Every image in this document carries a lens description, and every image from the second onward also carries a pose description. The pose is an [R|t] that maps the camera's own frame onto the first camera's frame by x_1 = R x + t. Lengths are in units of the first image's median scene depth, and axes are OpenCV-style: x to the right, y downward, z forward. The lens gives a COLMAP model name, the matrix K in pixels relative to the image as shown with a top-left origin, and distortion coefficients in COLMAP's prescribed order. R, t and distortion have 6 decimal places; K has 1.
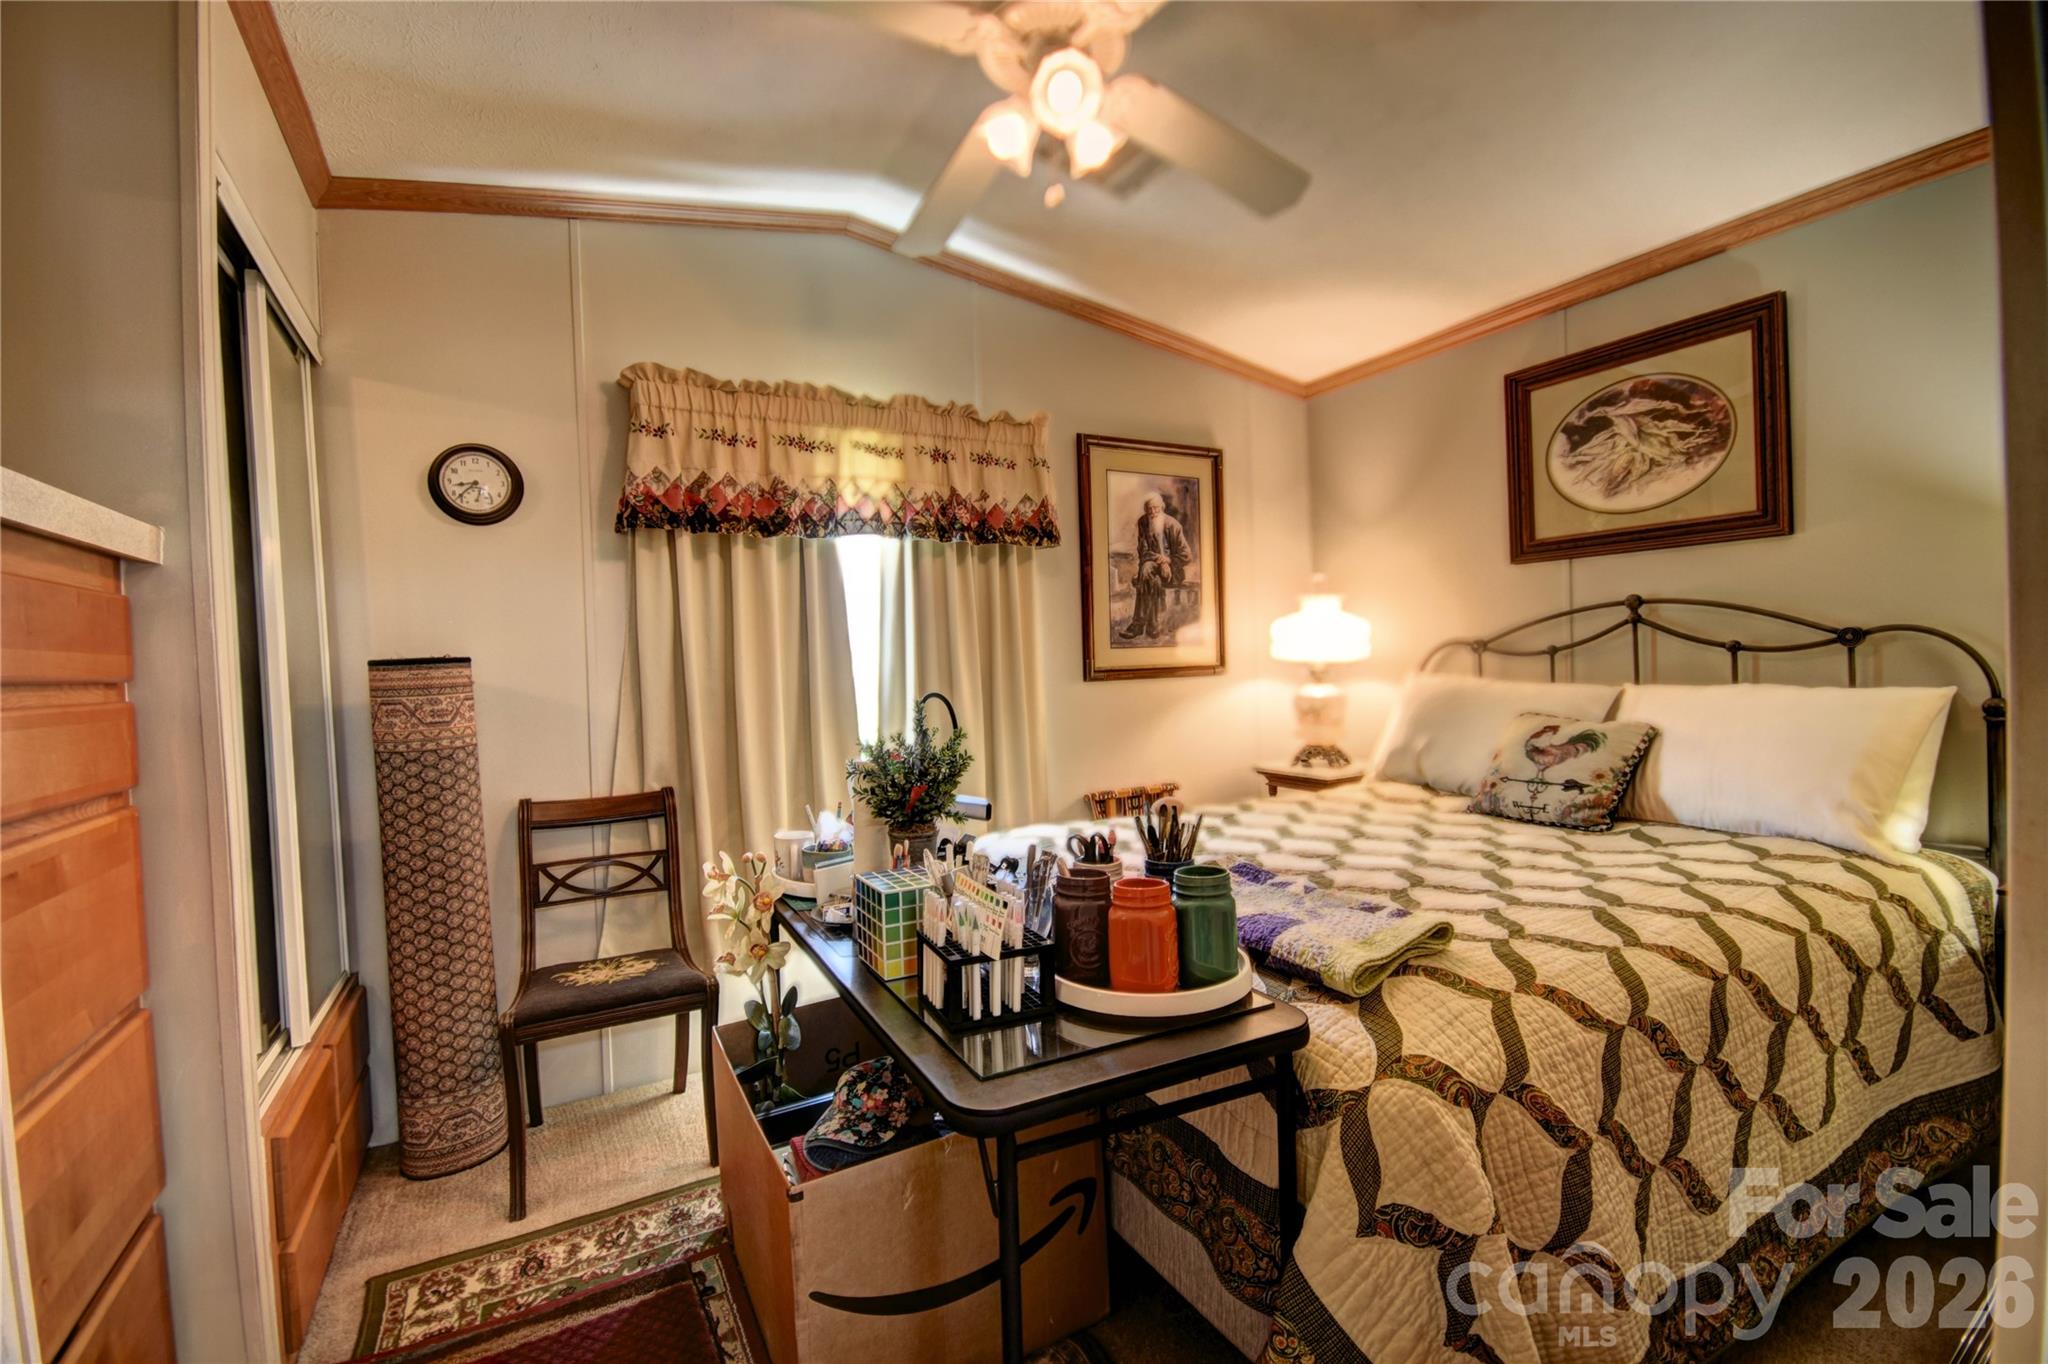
lens RADIAL K [[898.5, 0, 1012.8], [0, 898.5, 674.7], [0, 0, 1]] dist [0.005099, -0.007657]
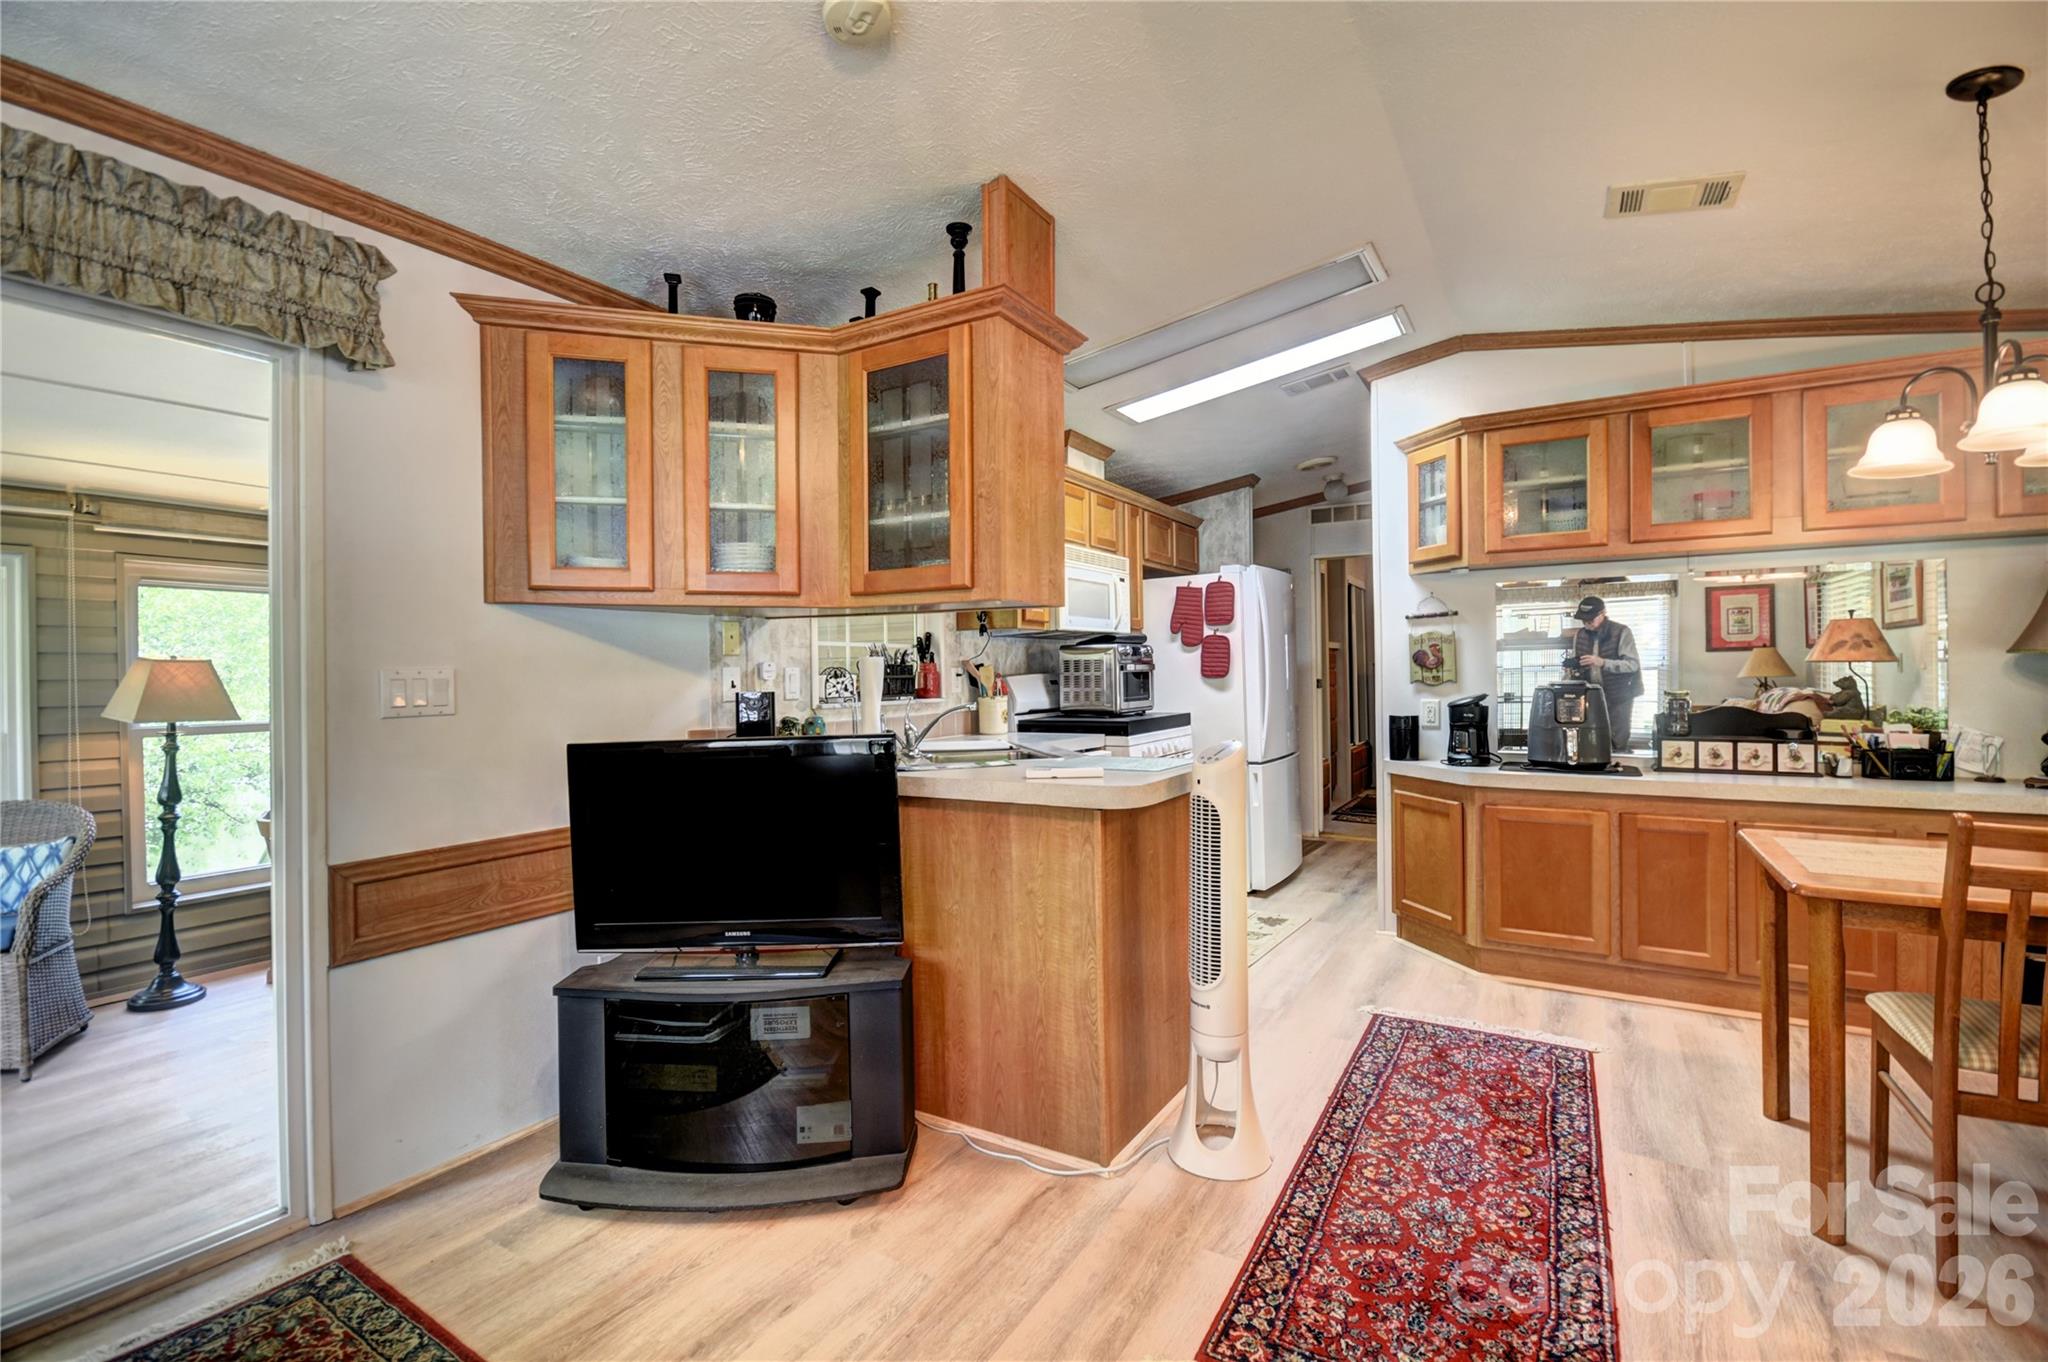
lens RADIAL K [[898.5, 0, 1028.2], [0, 898.5, 674.3], [0, 0, 1]] dist [0.005099, -0.007657]
pose [[0.508929, 0.025627, -0.860427, 1.841154], [-0.019011, 0.999648, 0.018528, -0.010890], [0.860598, 0.006928, 0.509237, -2.235022]]
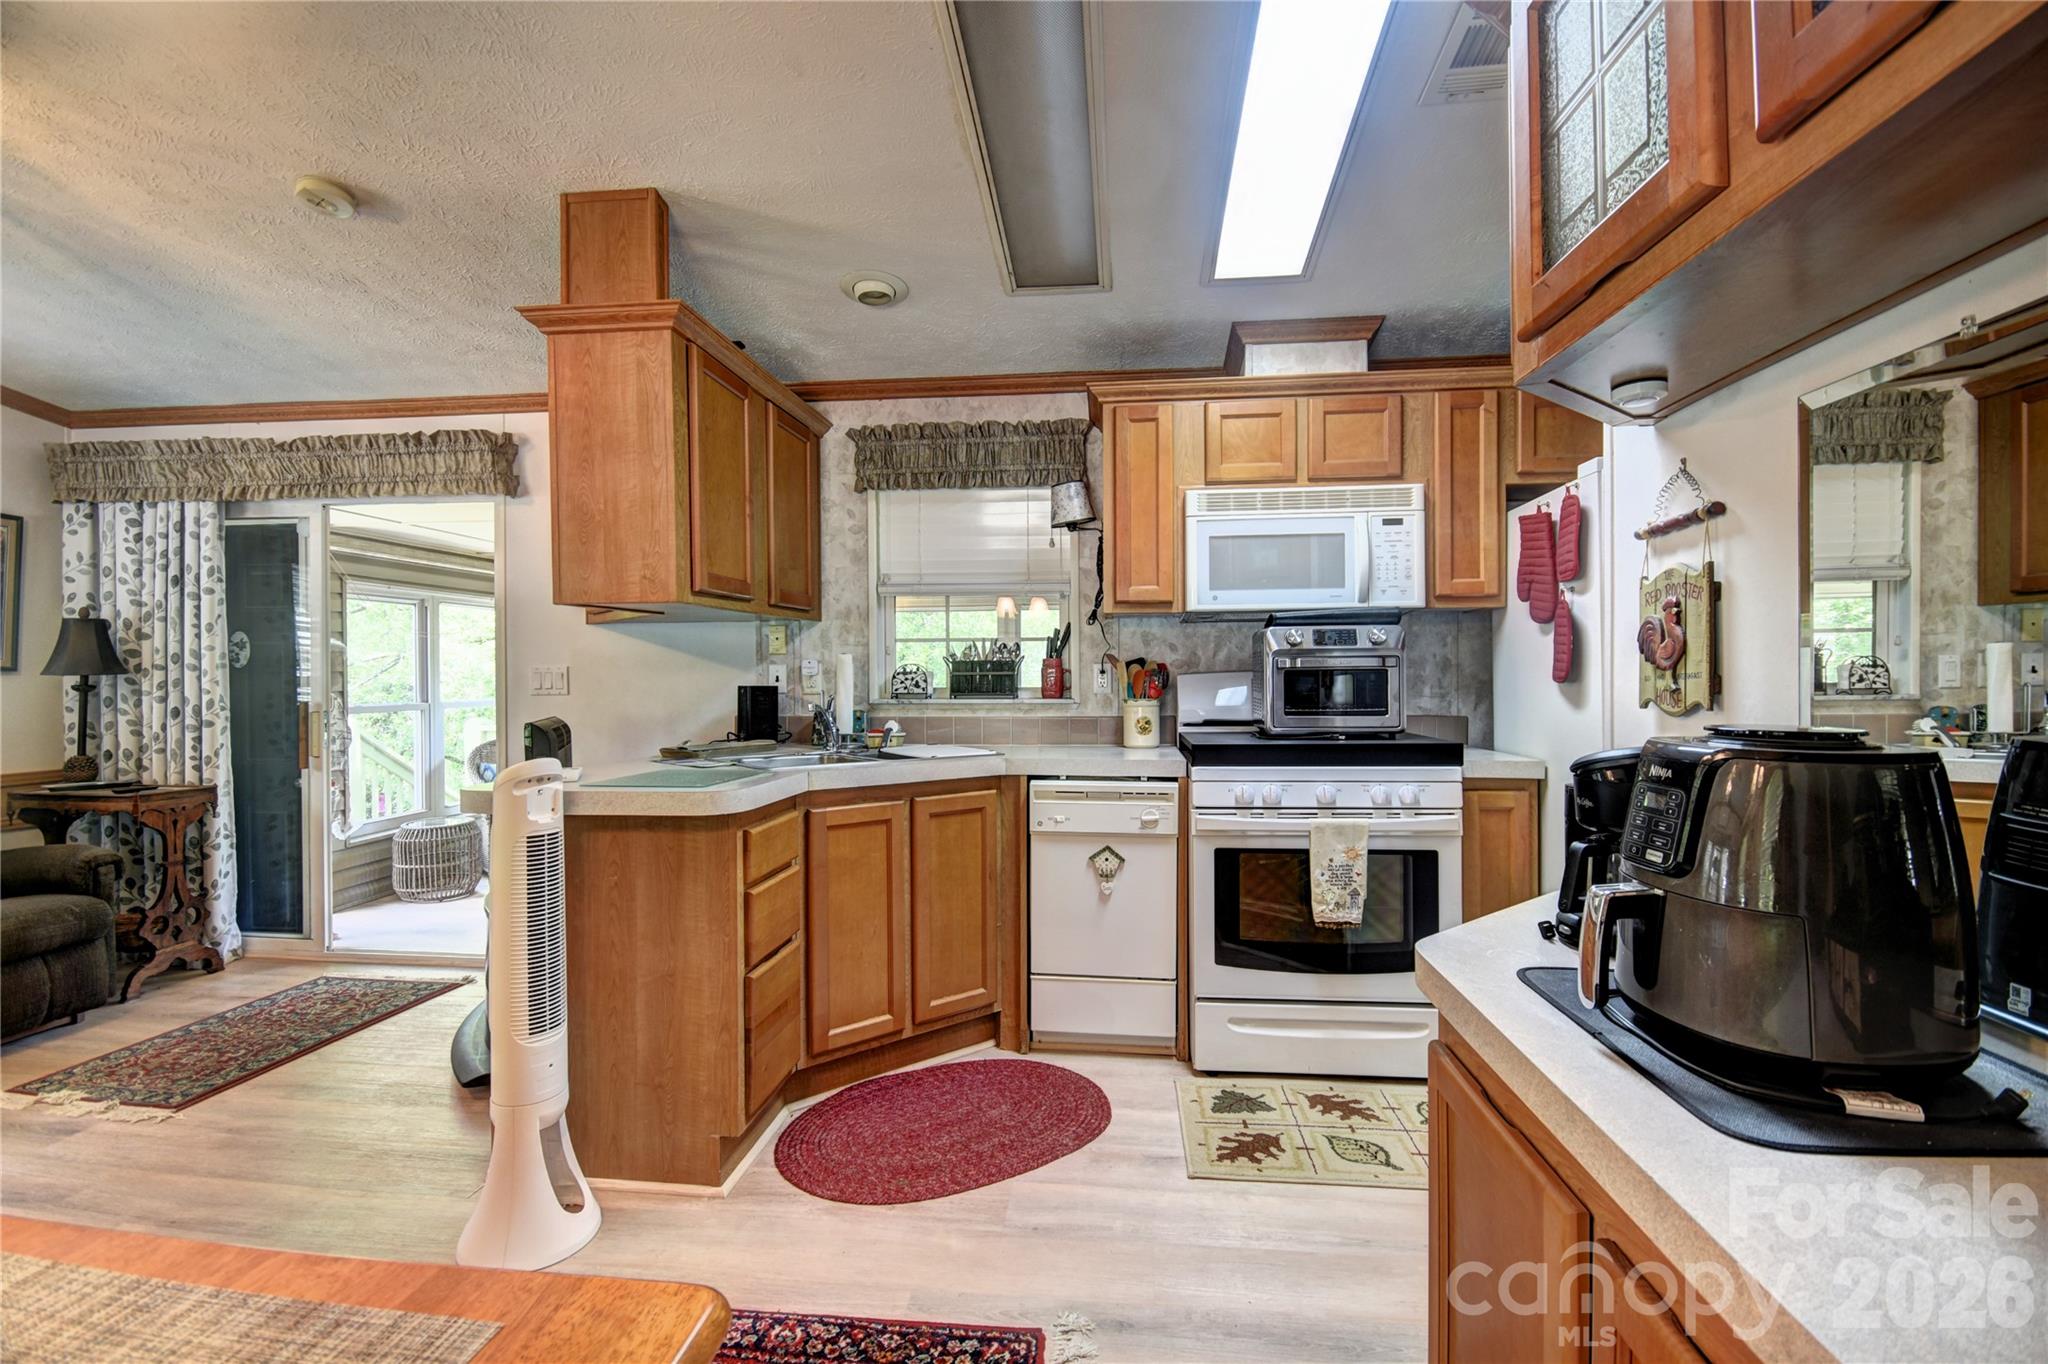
lens RADIAL K [[898.5, 0, 1021.8], [0, 898.5, 674.4], [0, 0, 1]] dist [0.005099, -0.007657]
pose [[-0.564312, 0.035068, -0.824816, 1.535751], [0.006196, 0.999249, 0.038245, -0.027571], [0.825538, 0.016471, -0.564106, -0.739155]]
